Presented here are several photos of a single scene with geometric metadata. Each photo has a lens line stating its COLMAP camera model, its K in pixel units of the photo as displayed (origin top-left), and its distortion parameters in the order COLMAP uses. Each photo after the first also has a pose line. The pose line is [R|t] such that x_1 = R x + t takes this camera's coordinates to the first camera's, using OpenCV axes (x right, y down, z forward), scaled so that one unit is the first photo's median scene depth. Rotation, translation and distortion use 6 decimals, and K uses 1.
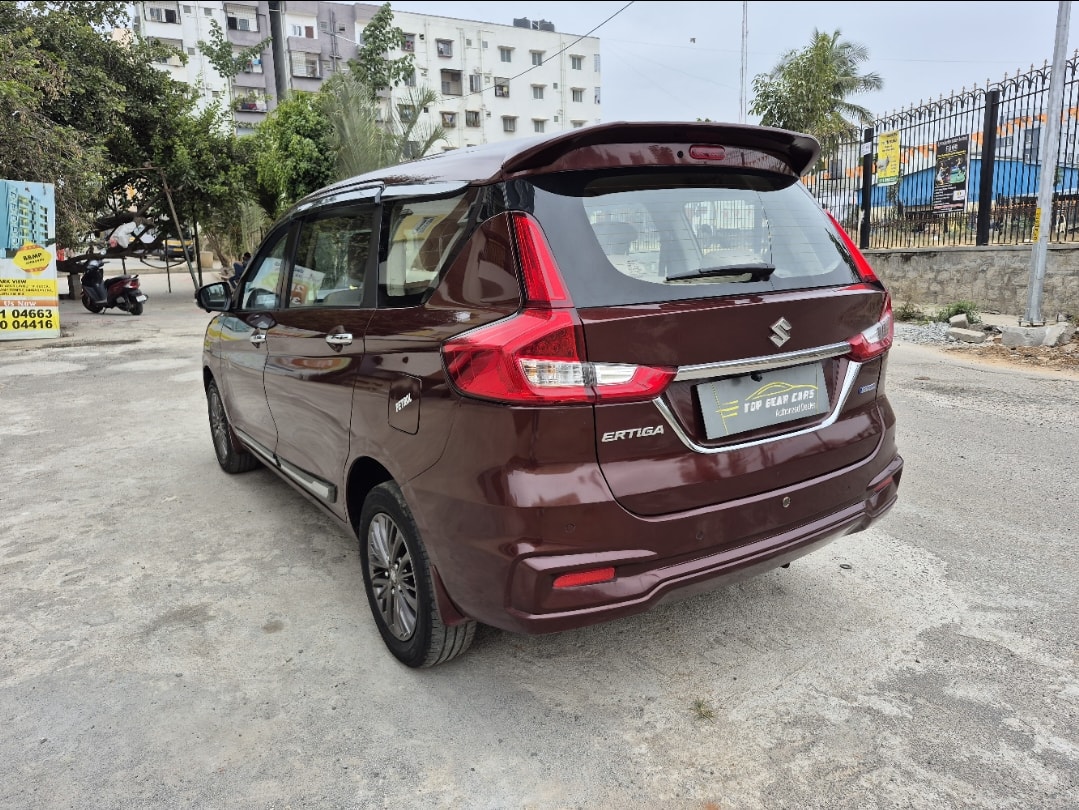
lens RADIAL K [[763.4, 0, 527.0], [0, 763.4, 416.0], [0, 0, 1]] dist [0.033086, -0.031715]
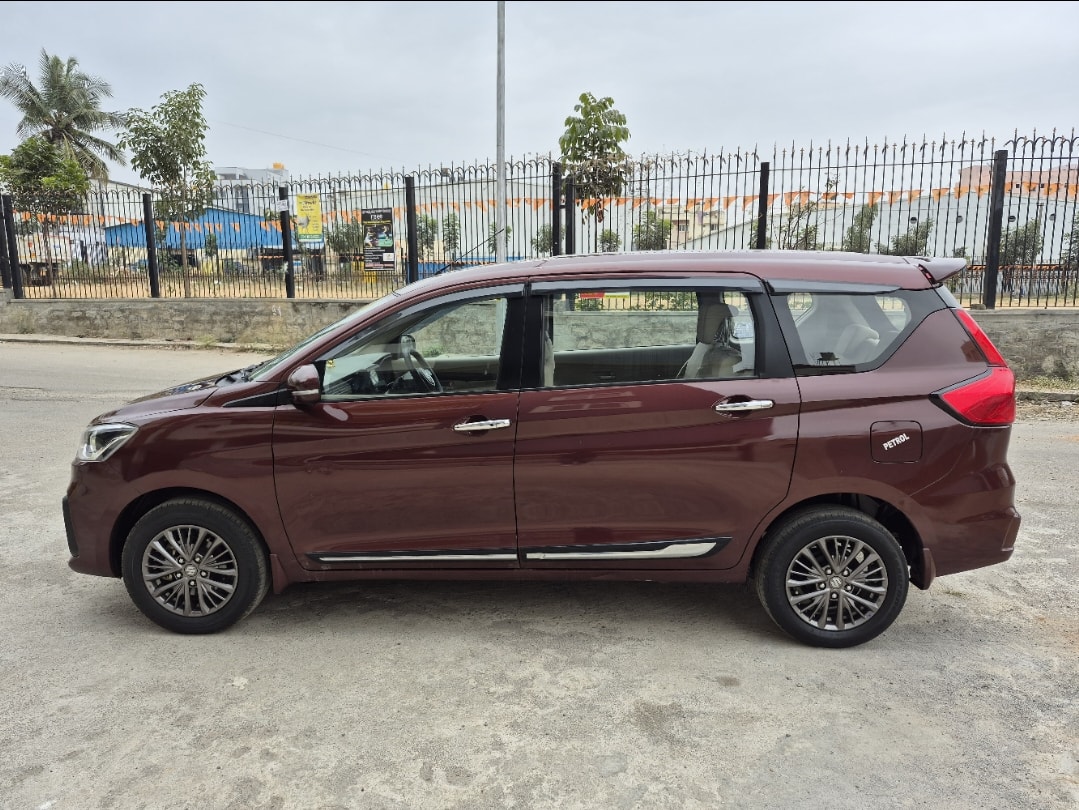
lens RADIAL K [[770.6, 0, 539.8], [0, 770.6, 421.4], [0, 0, 1]] dist [0.067974, -0.080976]
pose [[0.562641, -0.119609, 0.818003, -0.932996], [0.156264, 0.987028, 0.036842, -0.114730], [-0.811799, 0.107096, 0.574033, 0.391689]]
